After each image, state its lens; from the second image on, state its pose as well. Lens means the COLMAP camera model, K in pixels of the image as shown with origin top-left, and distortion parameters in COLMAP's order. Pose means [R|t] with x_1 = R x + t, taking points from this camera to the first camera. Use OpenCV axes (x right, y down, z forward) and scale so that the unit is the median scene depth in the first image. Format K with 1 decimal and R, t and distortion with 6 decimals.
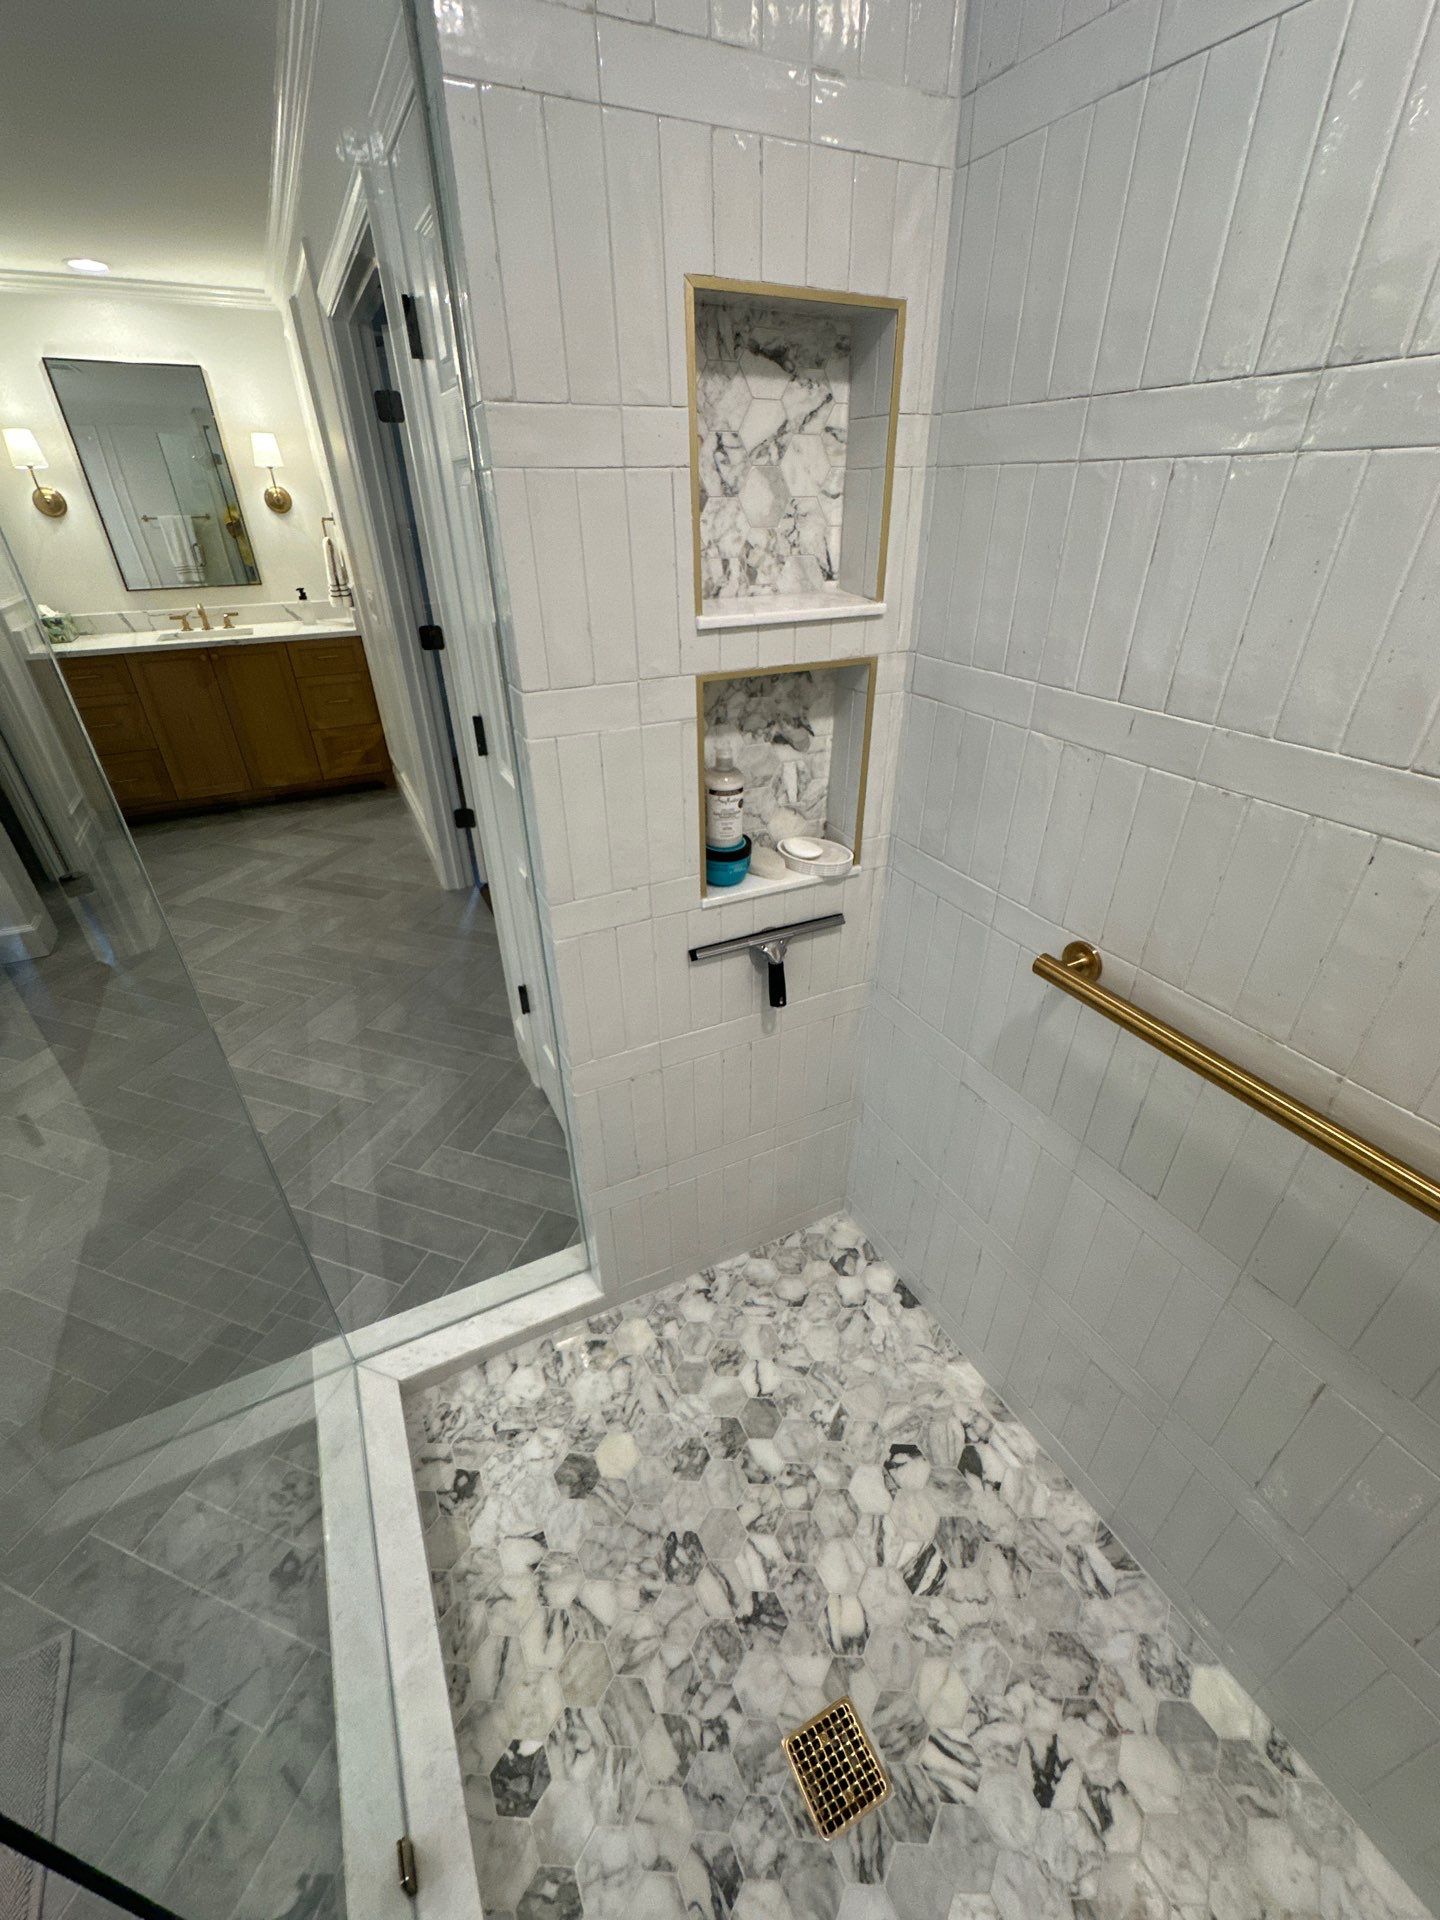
lens RADIAL K [[769.6, 0, 720.8], [0, 769.6, 960.5], [0, 0, 1]] dist [-0.003965, 0.000916]
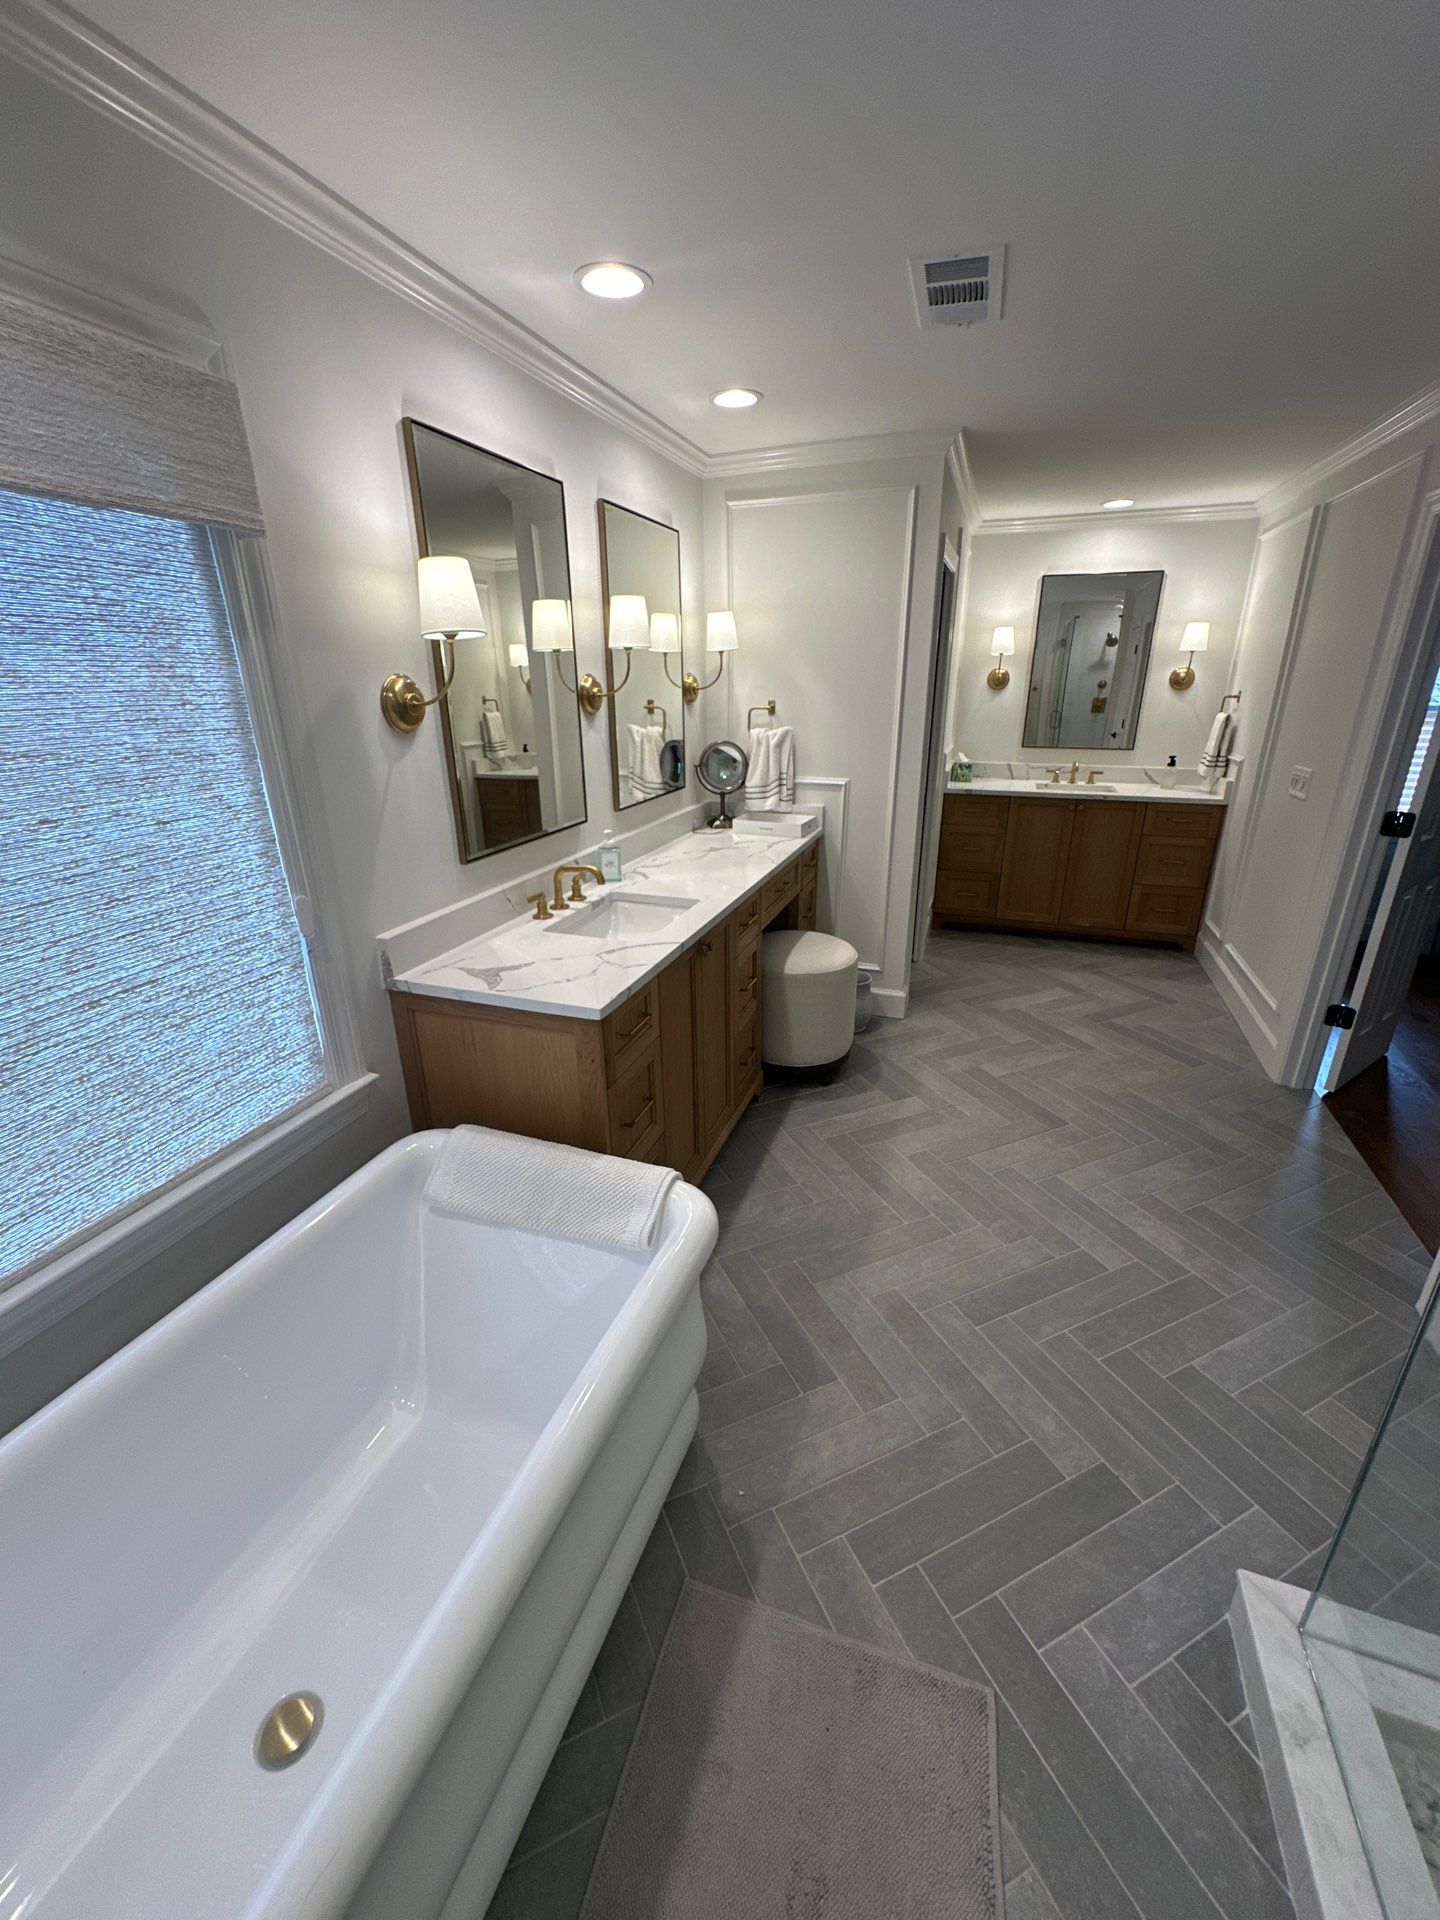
lens RADIAL K [[769.6, 0, 721.3], [0, 769.6, 960.0], [0, 0, 1]] dist [-0.003965, 0.000916]
pose [[0.683404, 0.257436, -0.683144, -0.592703], [-0.376172, 0.926147, -0.027305, 0.111823], [0.625663, 0.275640, 0.729773, -0.246125]]
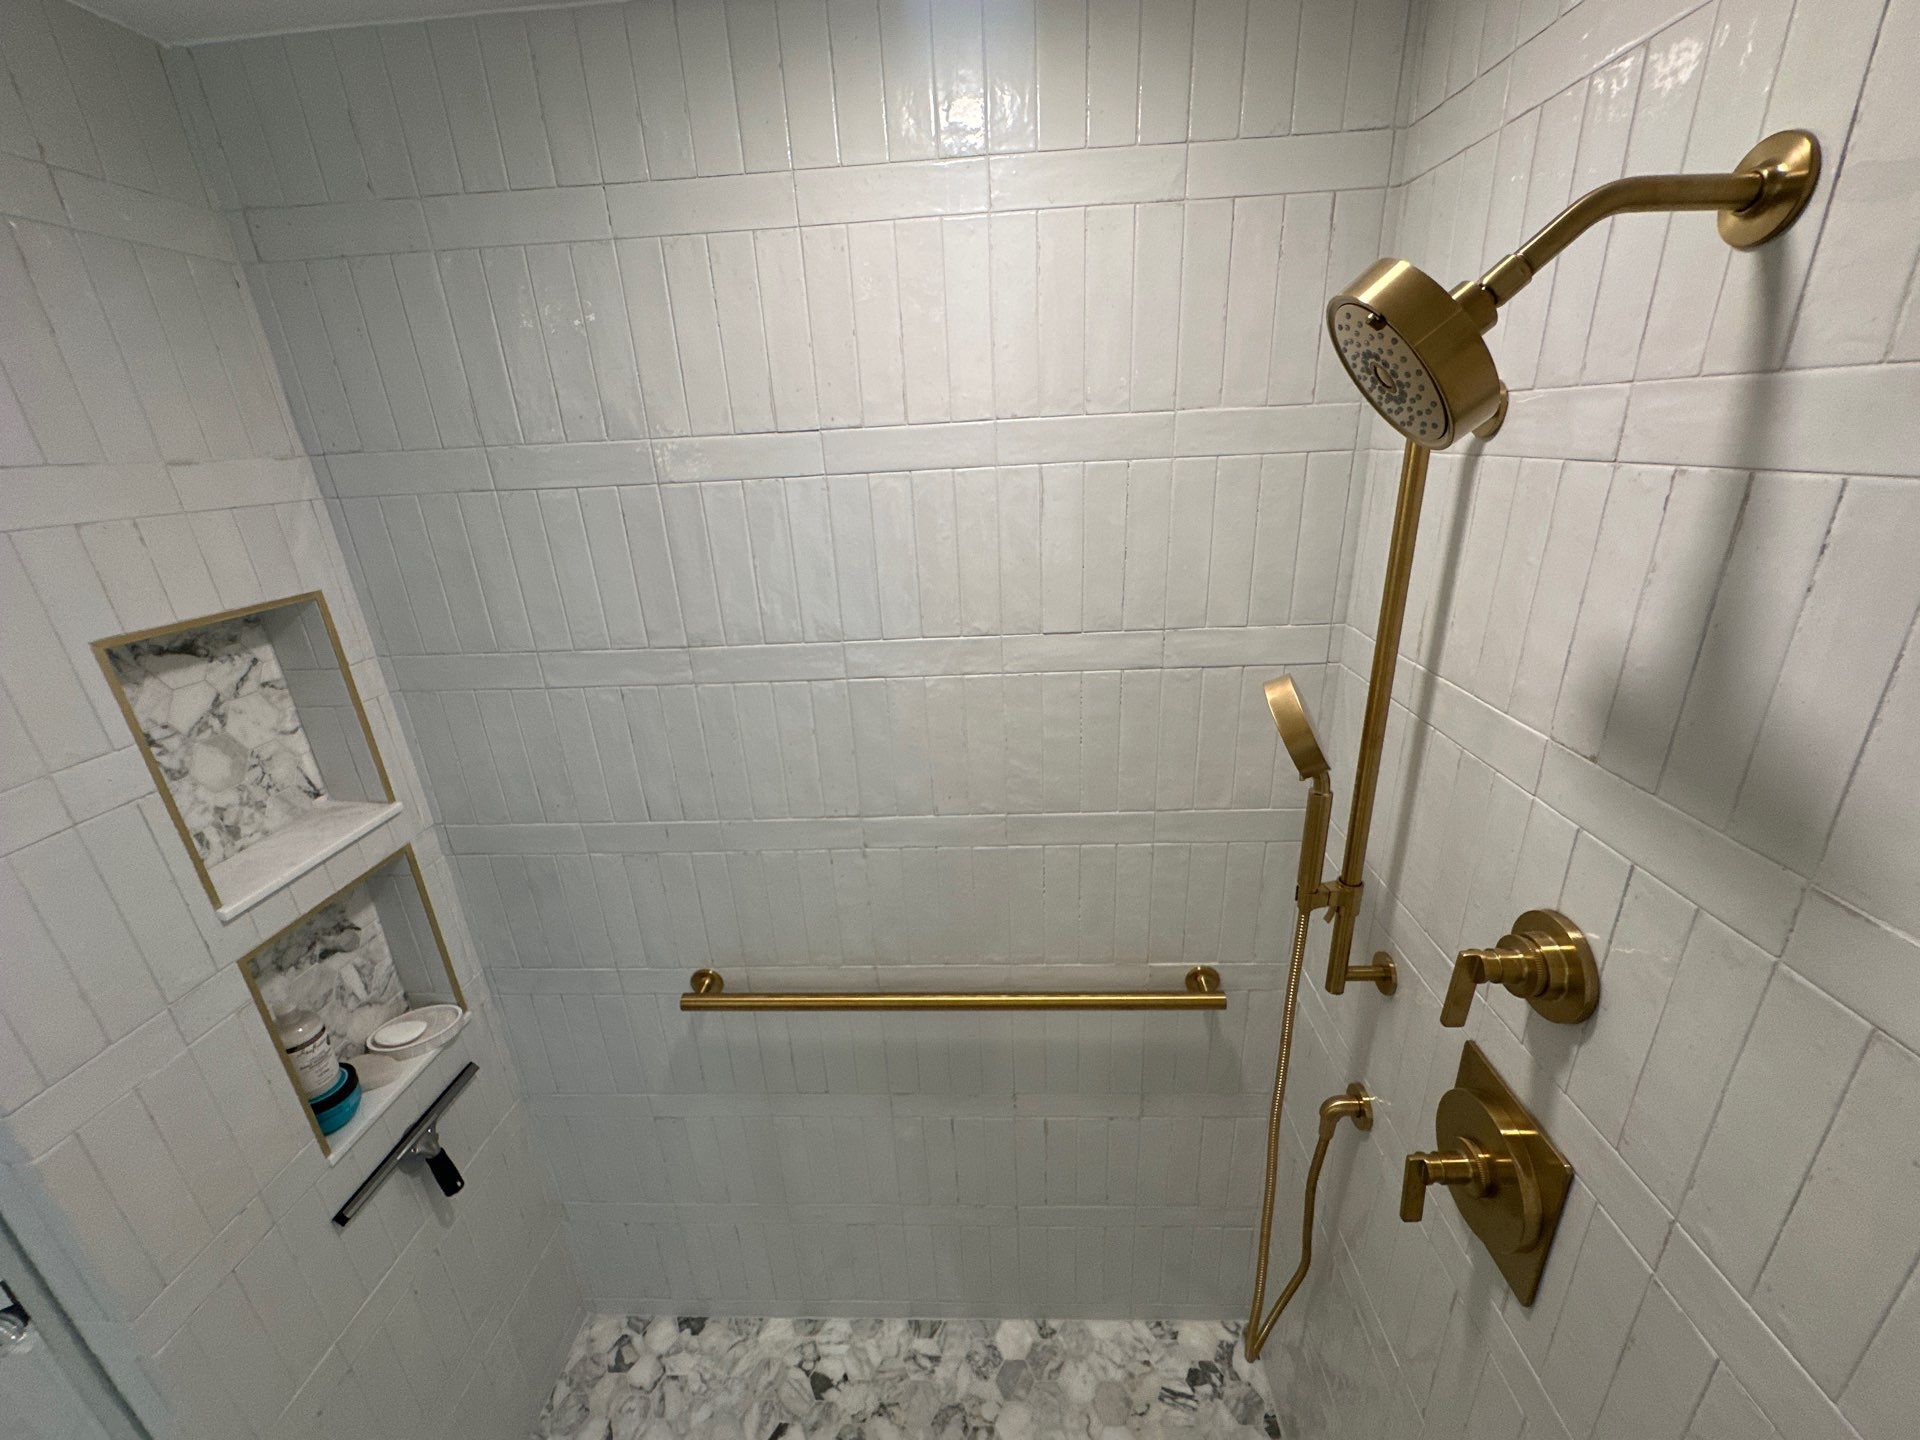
lens RADIAL K [[769.6, 0, 957.4], [0, 769.6, 721.5], [0, 0, 1]] dist [-0.003965, 0.000916]
pose [[0.496607, -0.317218, 0.807932, -0.207222], [0.483380, 0.874195, 0.046118, -0.197493], [-0.720919, 0.367636, 0.587468, -0.226780]]
